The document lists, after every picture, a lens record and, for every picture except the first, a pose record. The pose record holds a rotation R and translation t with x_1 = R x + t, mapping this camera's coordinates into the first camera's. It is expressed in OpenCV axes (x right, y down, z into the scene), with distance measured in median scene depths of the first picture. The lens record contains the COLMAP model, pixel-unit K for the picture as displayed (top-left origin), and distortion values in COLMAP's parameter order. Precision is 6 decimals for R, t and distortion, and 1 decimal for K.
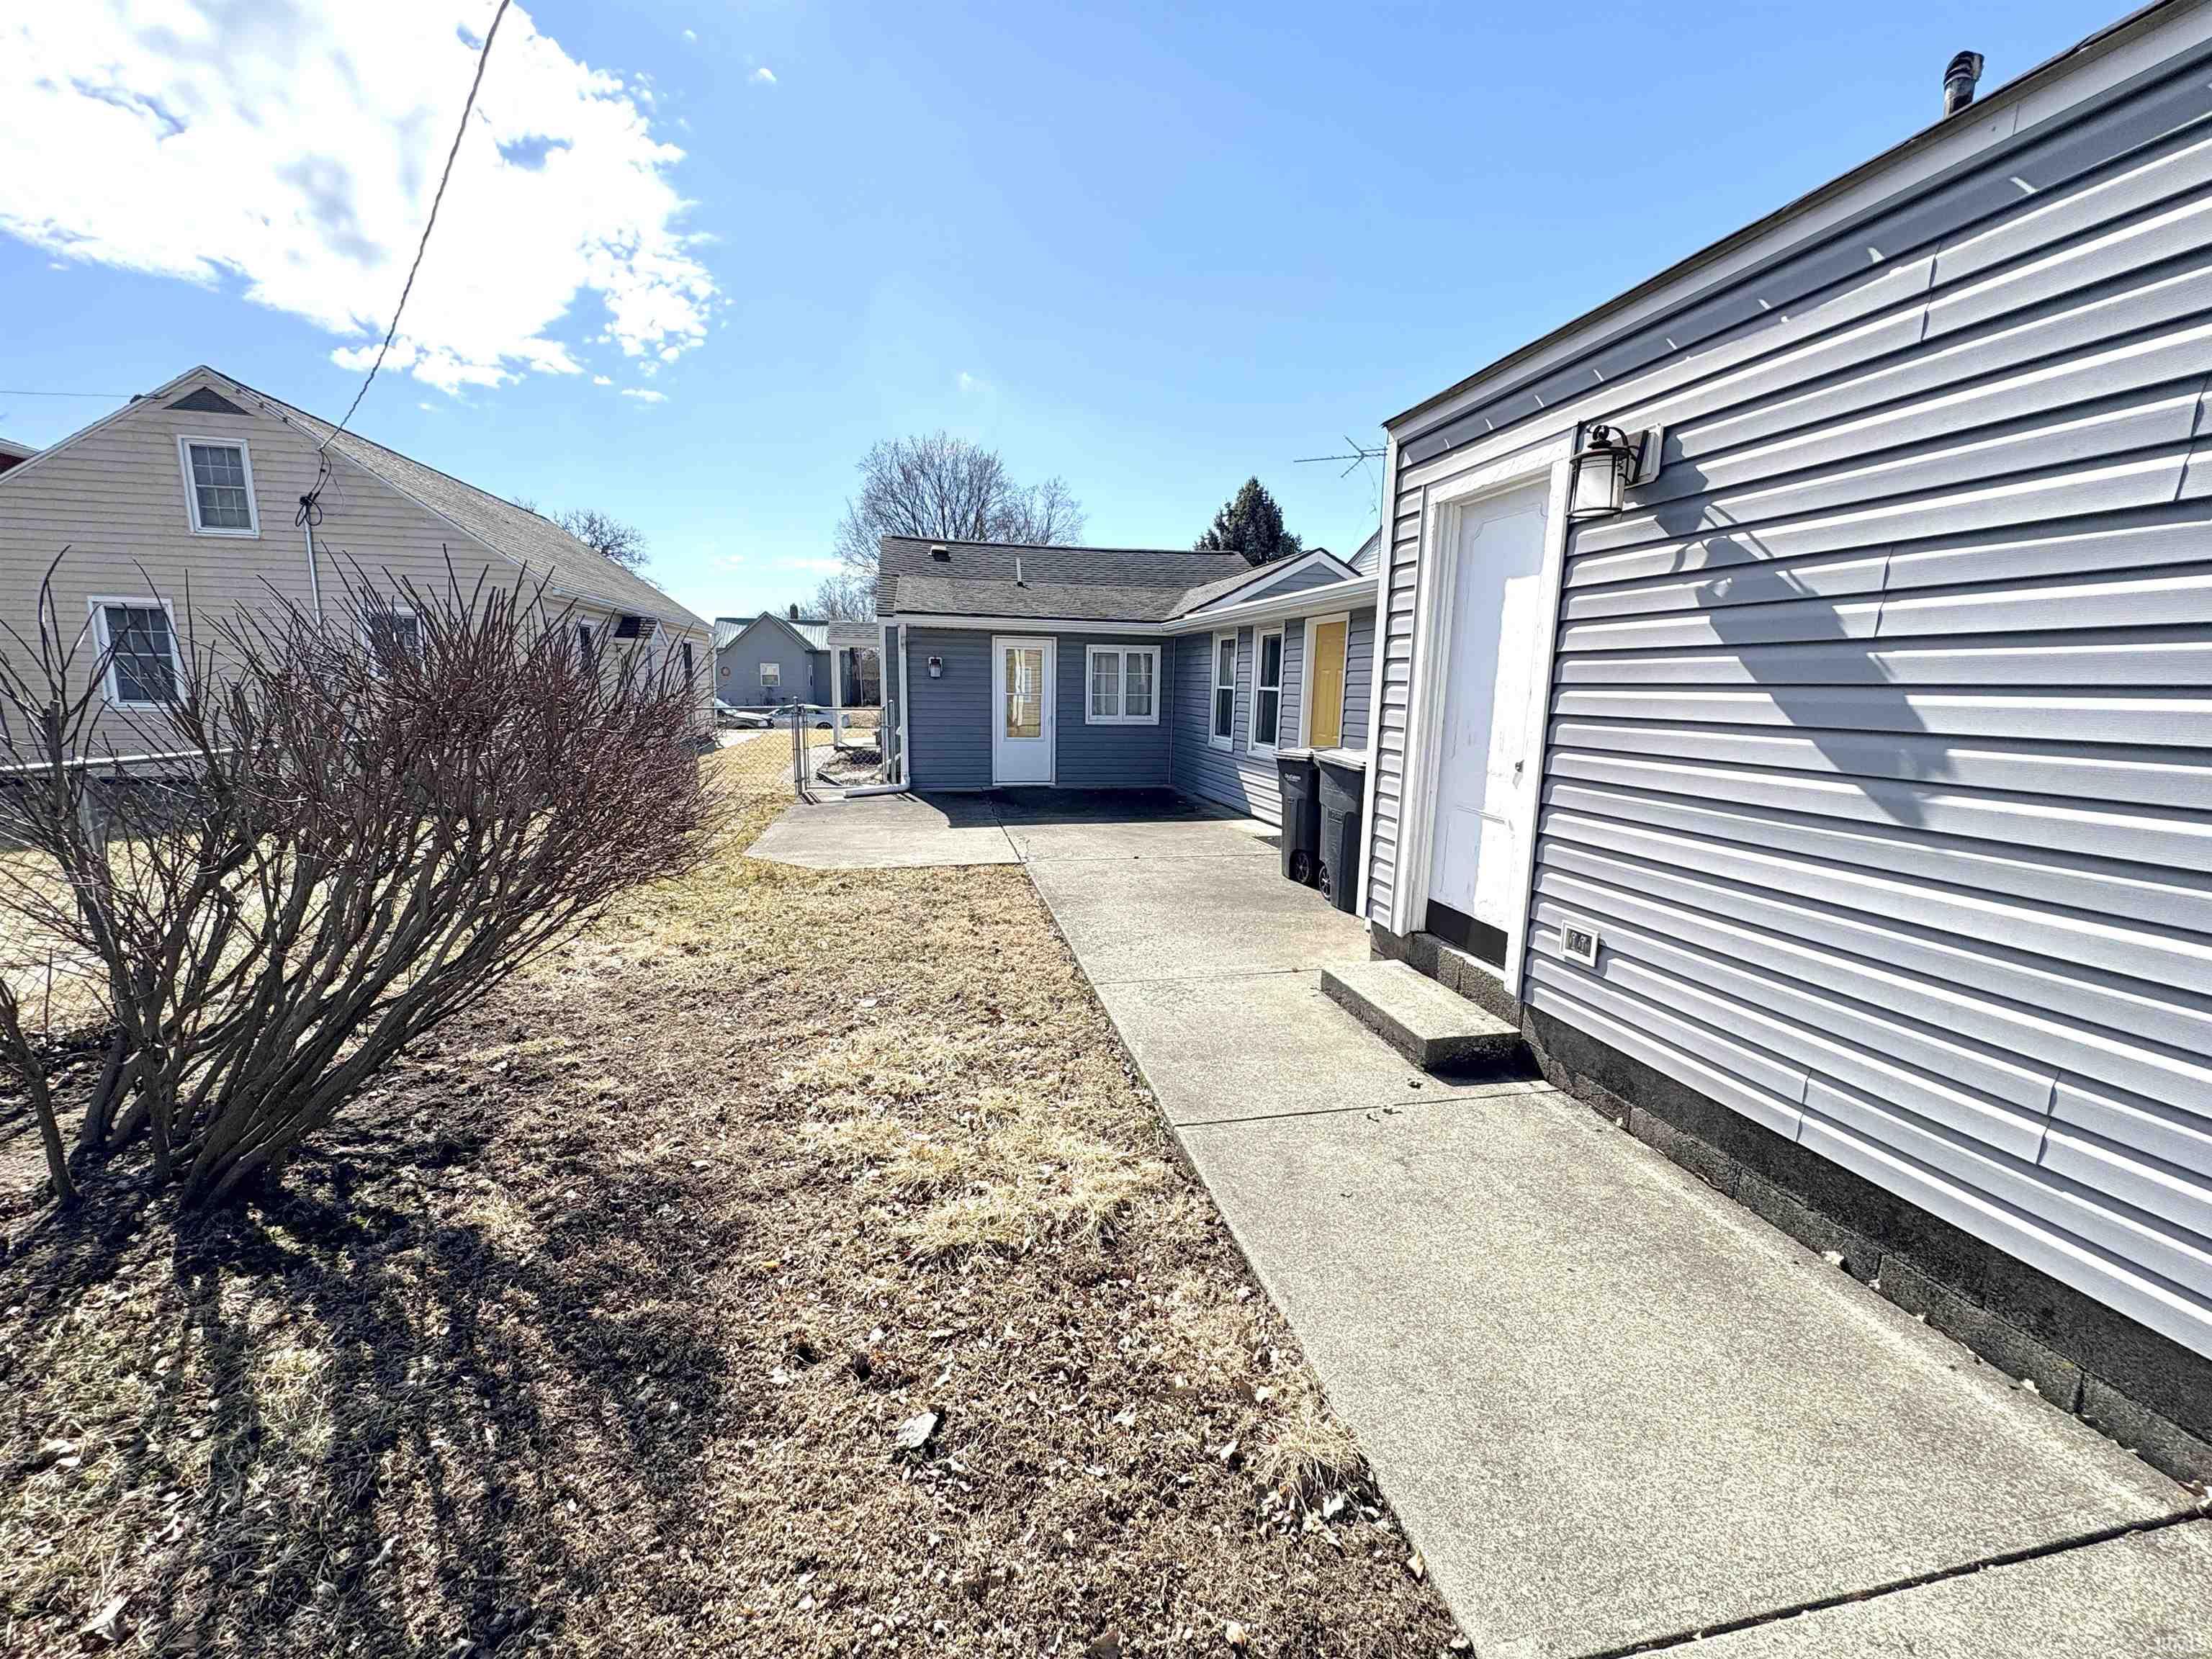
lens RADIAL K [[881.2, 0, 1097.8], [0, 881.2, 821.2], [0, 0, 1]] dist [-0.000523, -0.000305]
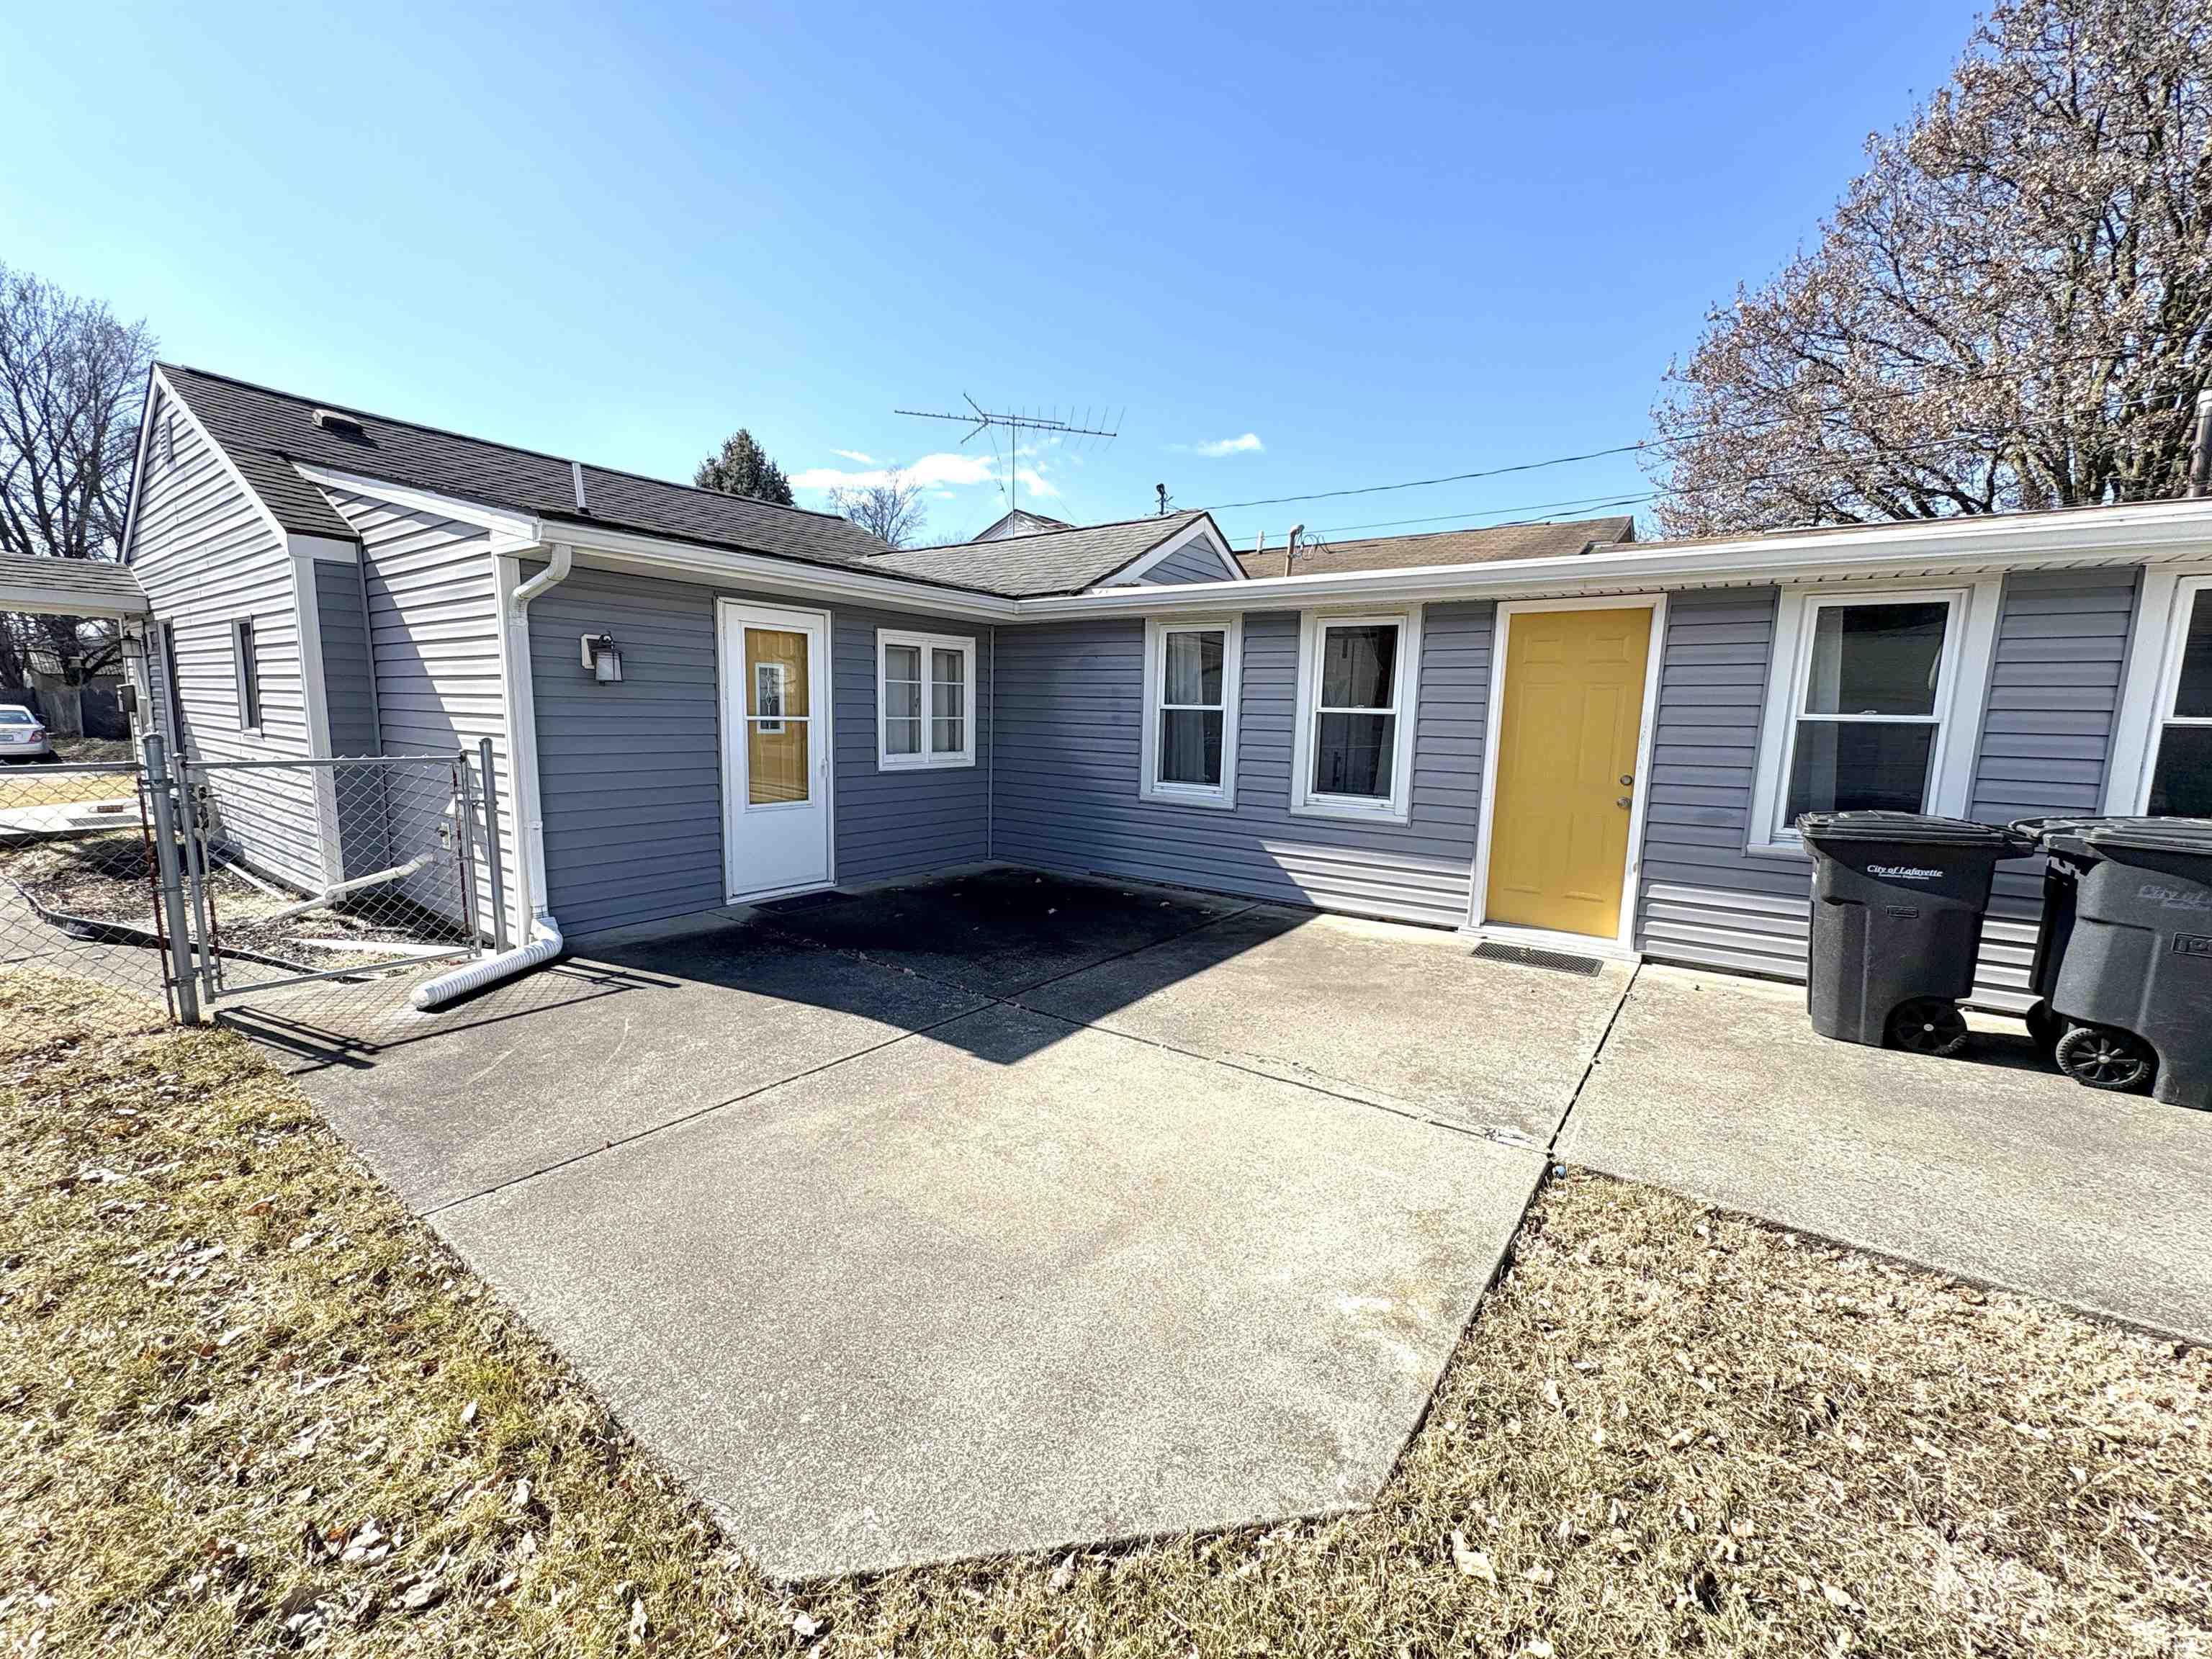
lens RADIAL K [[881.2, 0, 1087.3], [0, 881.2, 832.9], [0, 0, 1]] dist [-0.000523, -0.000305]
pose [[0.742401, -0.090207, 0.663855, -0.287566], [0.093781, 0.995130, 0.030345, -0.075377], [-0.663359, 0.039729, 0.747246, 0.494011]]
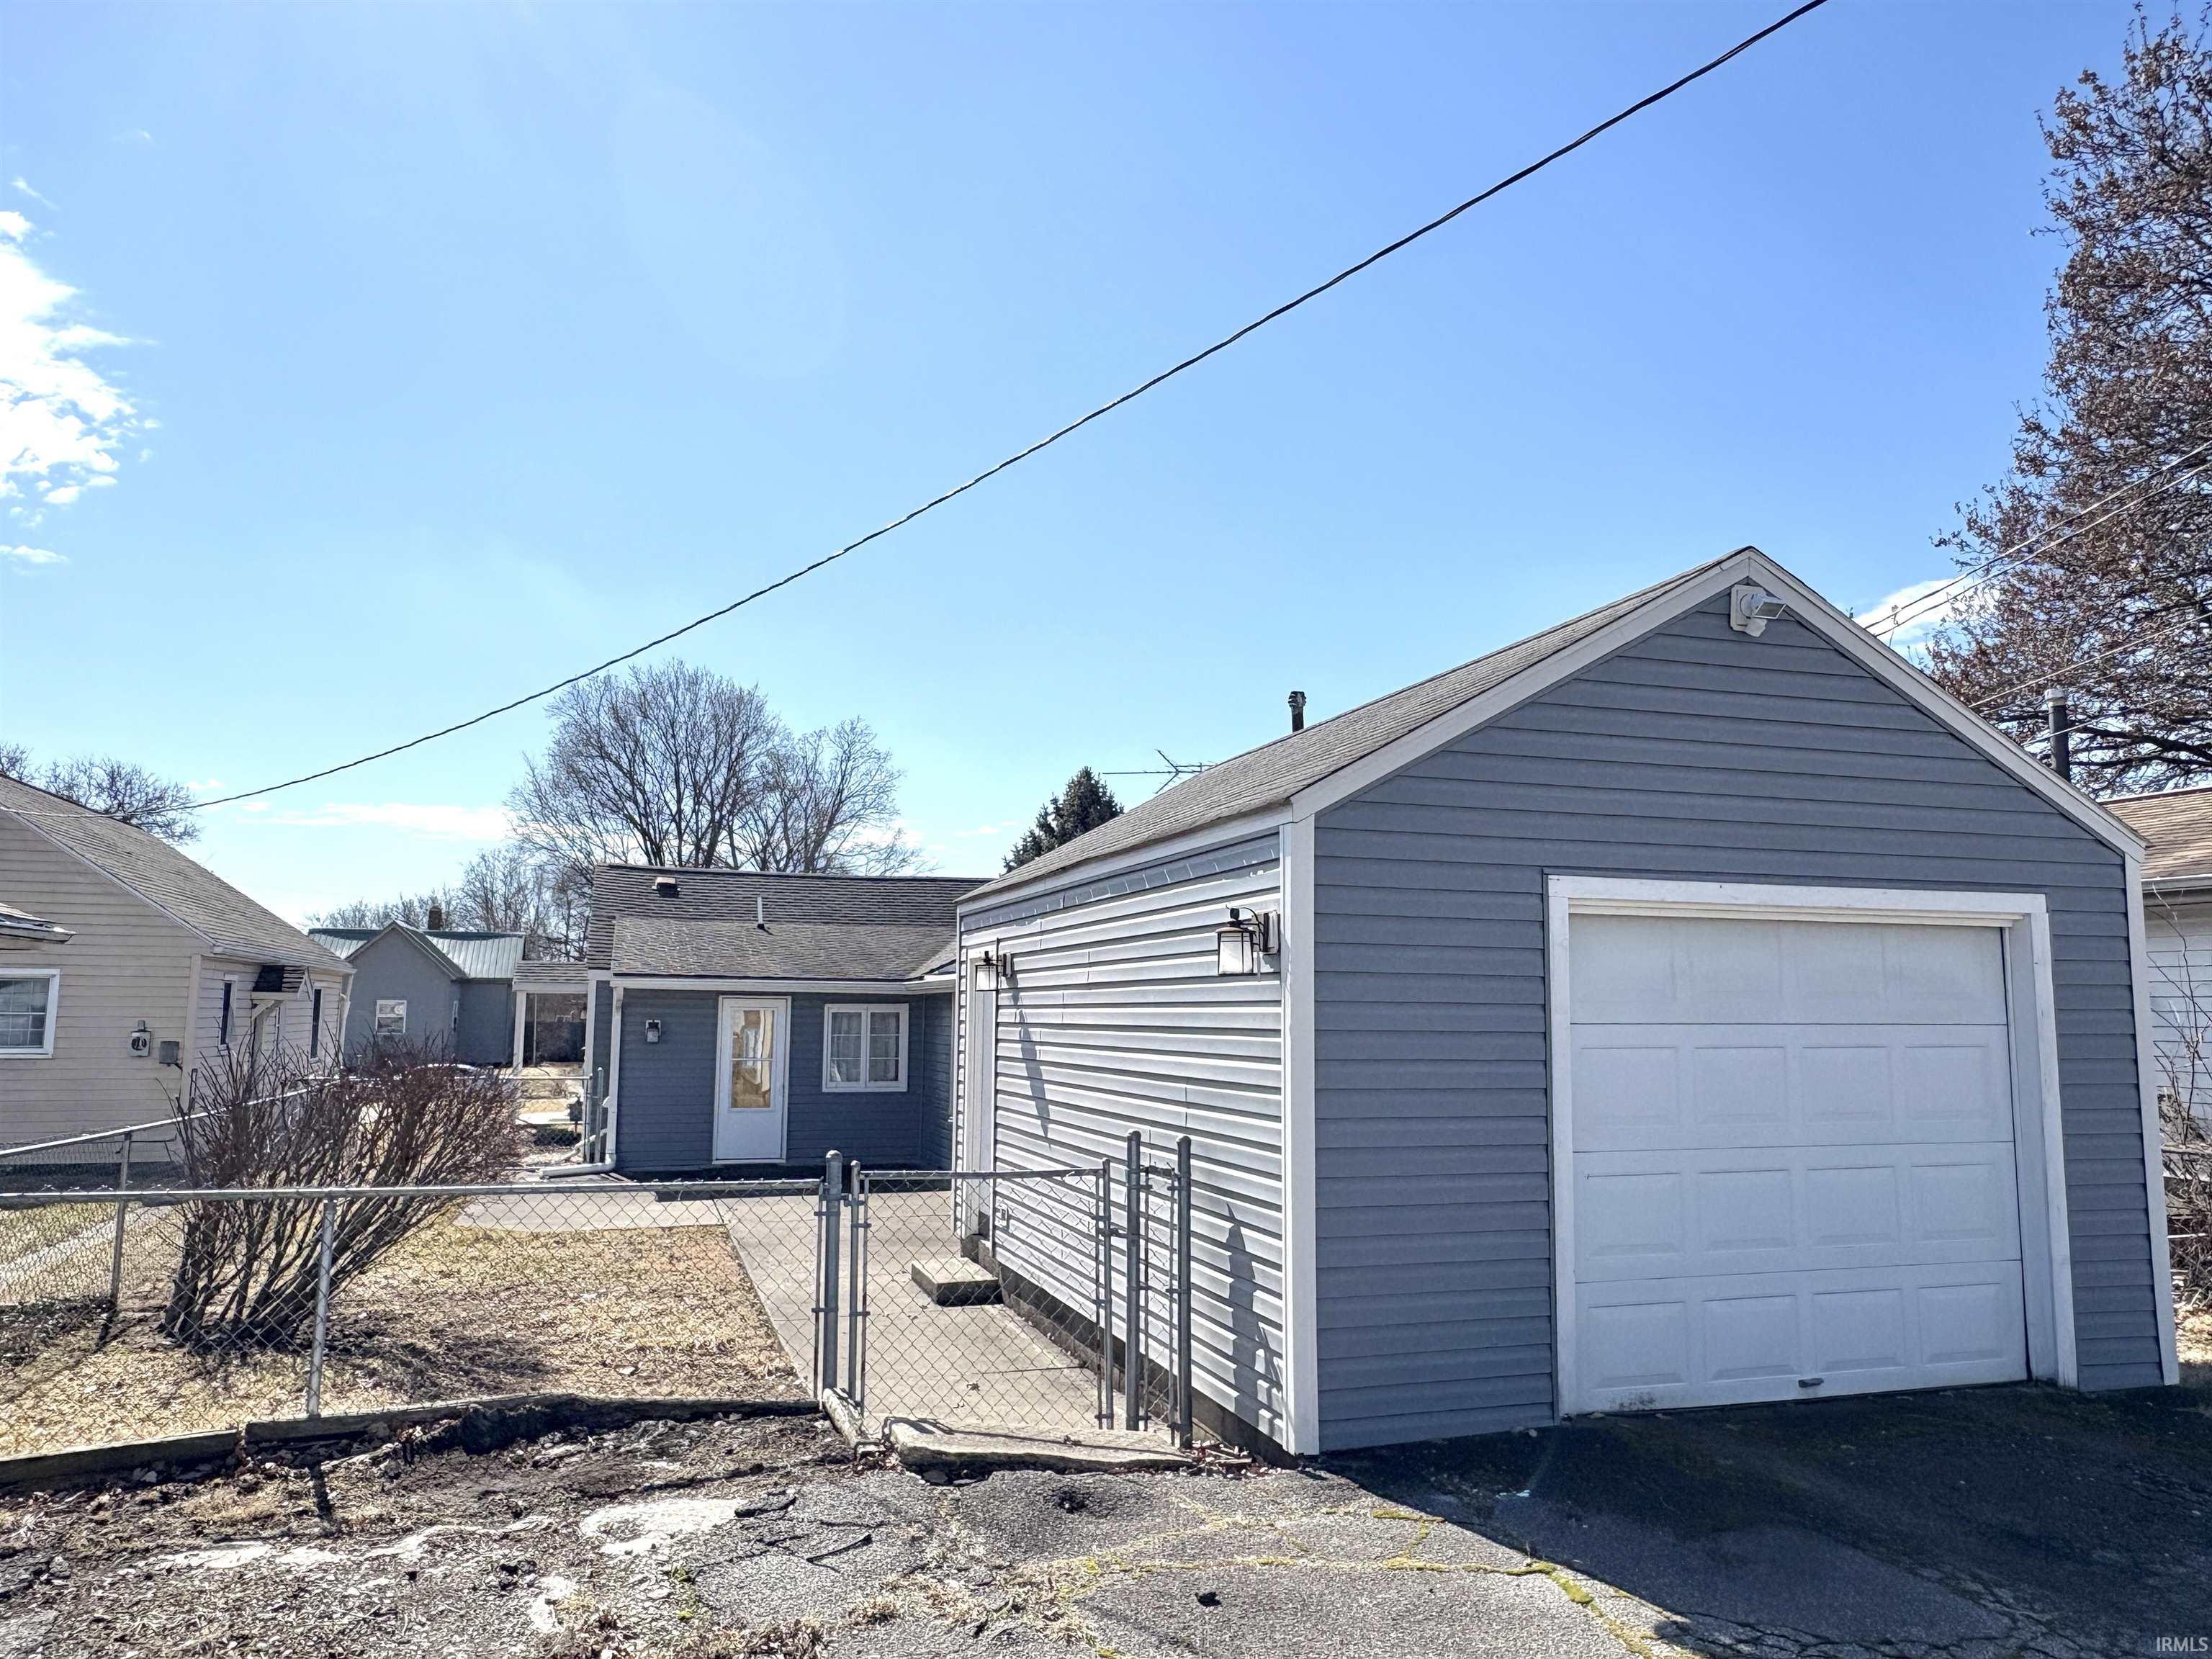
lens RADIAL K [[1535.9, 0, 1113.6], [0, 1535.9, 846.3], [0, 0, 1]] dist [-0.001826, -0.005015]
pose [[0.993828, 0.006065, 0.110768, 0.104341], [0.022978, 0.965595, -0.259033, 0.057824], [-0.108529, 0.259980, 0.959496, -0.578333]]
